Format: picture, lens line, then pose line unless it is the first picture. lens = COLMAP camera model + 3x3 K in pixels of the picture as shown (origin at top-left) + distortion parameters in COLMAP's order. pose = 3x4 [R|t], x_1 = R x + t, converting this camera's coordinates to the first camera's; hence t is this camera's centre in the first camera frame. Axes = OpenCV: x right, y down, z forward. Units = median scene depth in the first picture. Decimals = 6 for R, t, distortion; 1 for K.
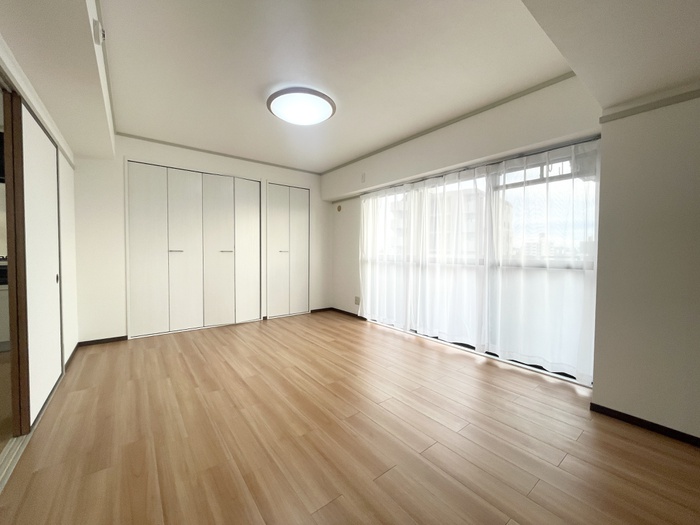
lens RADIAL K [[281.4, 0, 348.4], [0, 281.4, 263.0], [0, 0, 1]] dist [-0.002182, -0.000264]
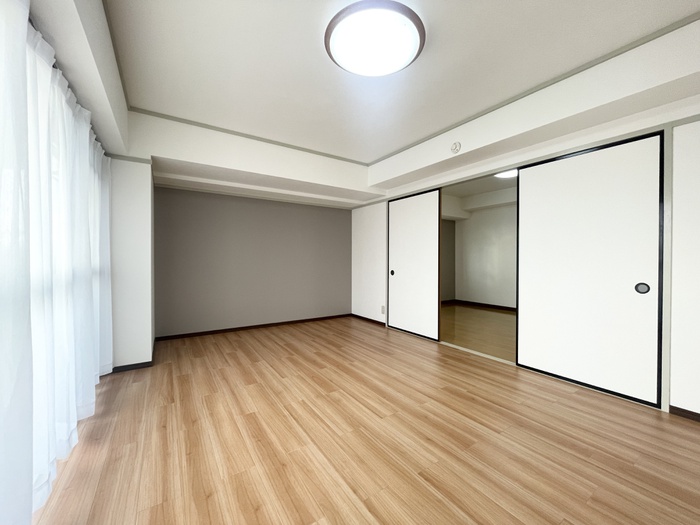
lens RADIAL K [[280.2, 0, 350.0], [0, 280.2, 262.5], [0, 0, 1]] dist [-0.004469, -0.000104]
pose [[-0.997478, -0.010970, 0.070126, -0.171544], [-0.007952, 0.999036, 0.043162, -0.051902], [-0.070532, 0.042496, -0.996604, 1.831655]]
